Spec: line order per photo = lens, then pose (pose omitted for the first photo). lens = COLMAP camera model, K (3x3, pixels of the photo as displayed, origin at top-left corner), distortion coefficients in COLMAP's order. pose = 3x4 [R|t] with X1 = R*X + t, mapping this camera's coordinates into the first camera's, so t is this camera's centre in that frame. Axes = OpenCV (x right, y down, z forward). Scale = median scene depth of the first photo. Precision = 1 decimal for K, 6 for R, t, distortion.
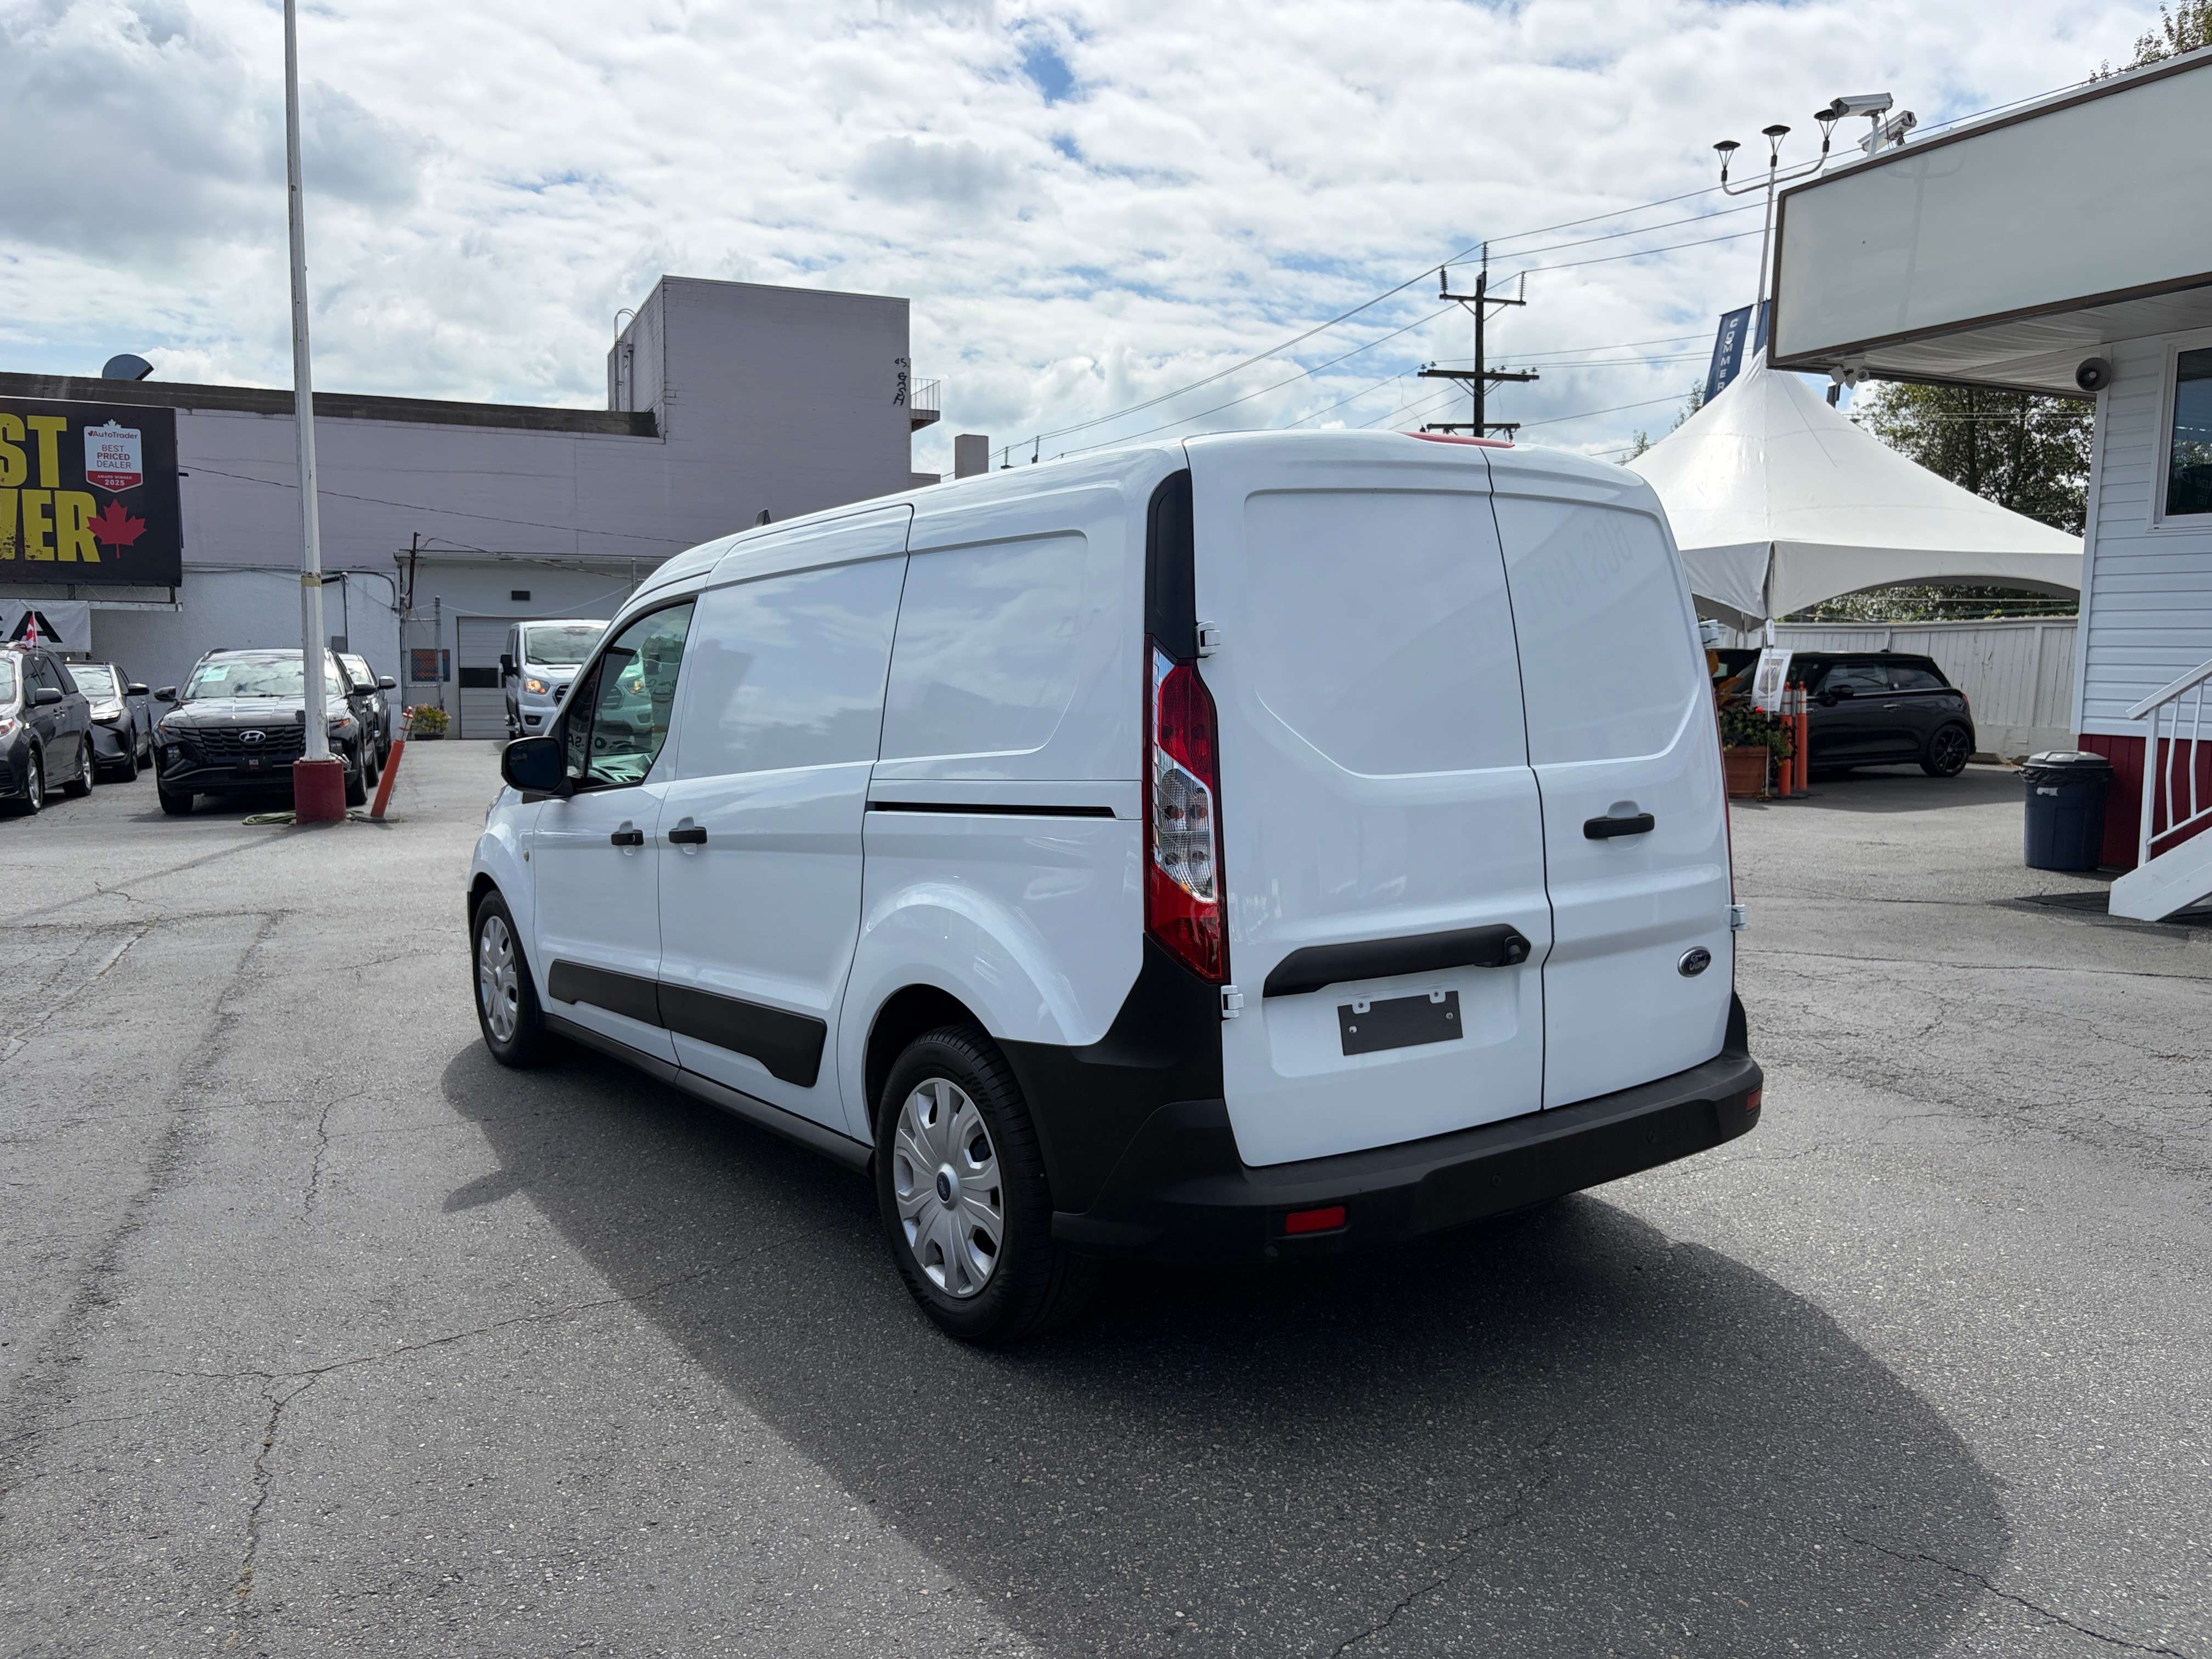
lens RADIAL K [[1680.8, 0, 1102.4], [0, 1680.8, 824.4], [0, 0, 1]] dist [-0.015256, 0.050832]
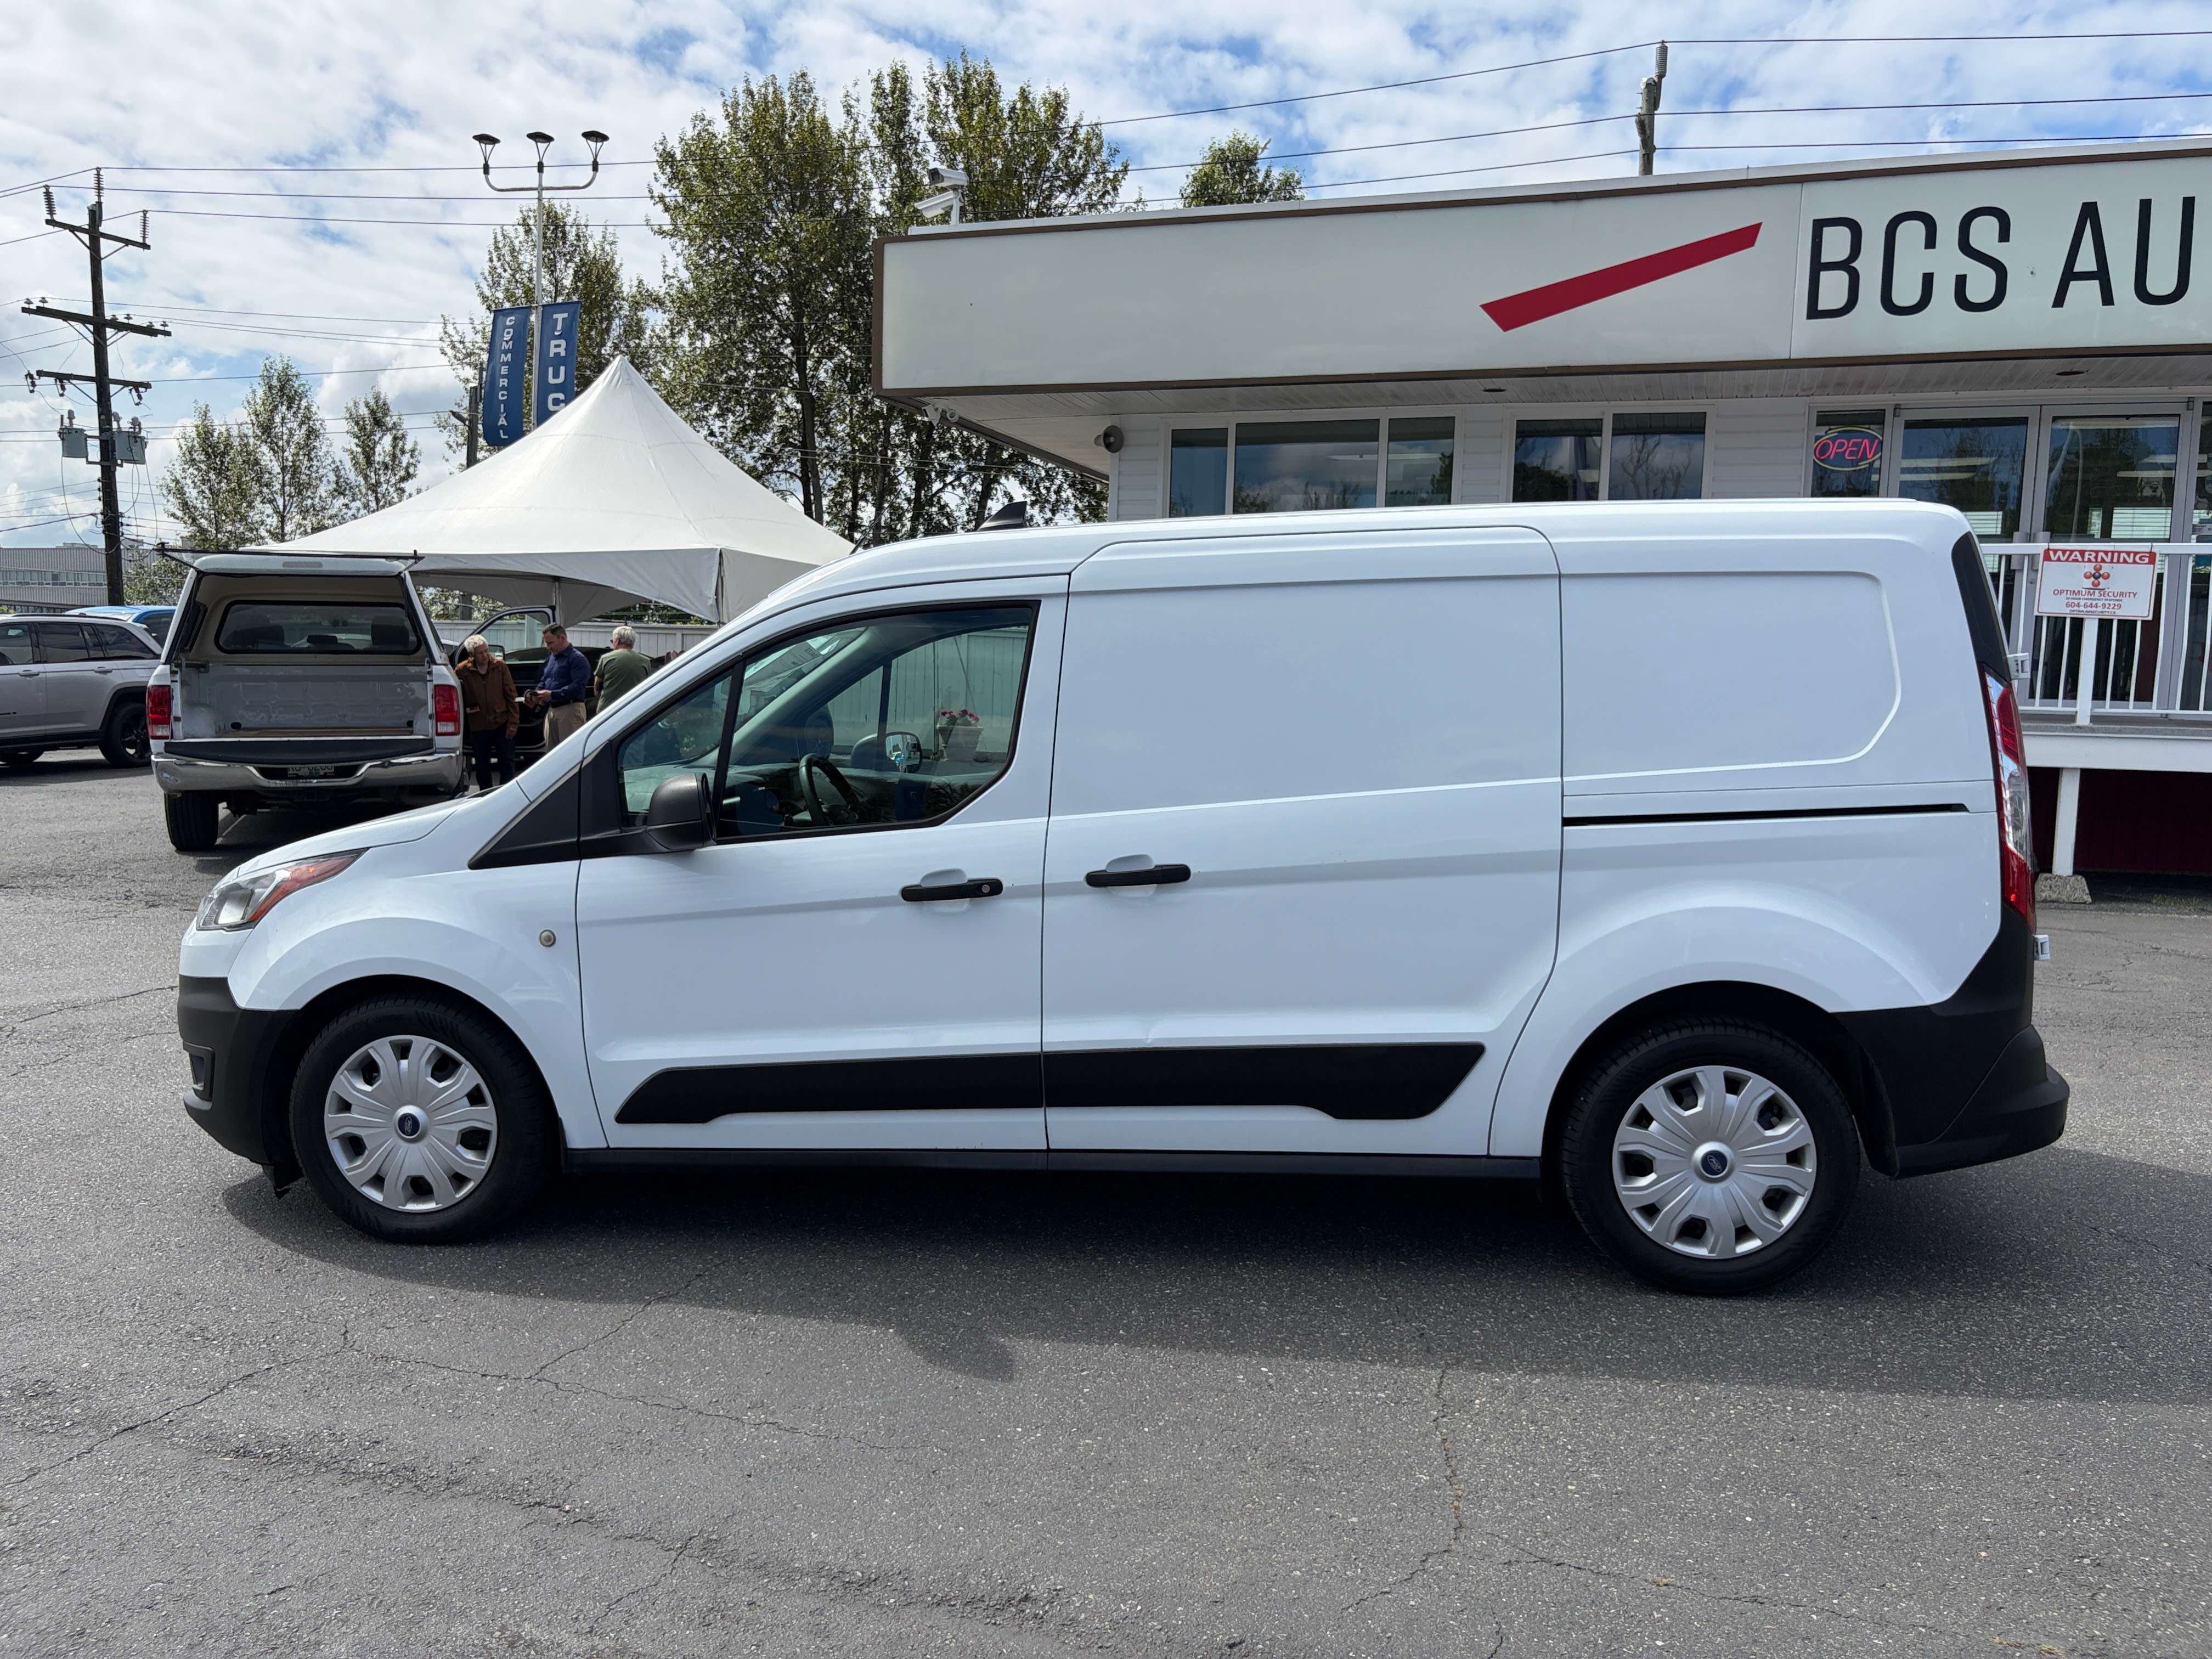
lens RADIAL K [[1666.7, 0, 1084.6], [0, 1666.7, 830.4], [0, 0, 1]] dist [0.060354, -0.081413]
pose [[0.671372, -0.065576, 0.738214, -0.237600], [0.059851, 0.997622, 0.034188, -0.012708], [-0.738700, 0.021230, 0.673700, 0.115255]]
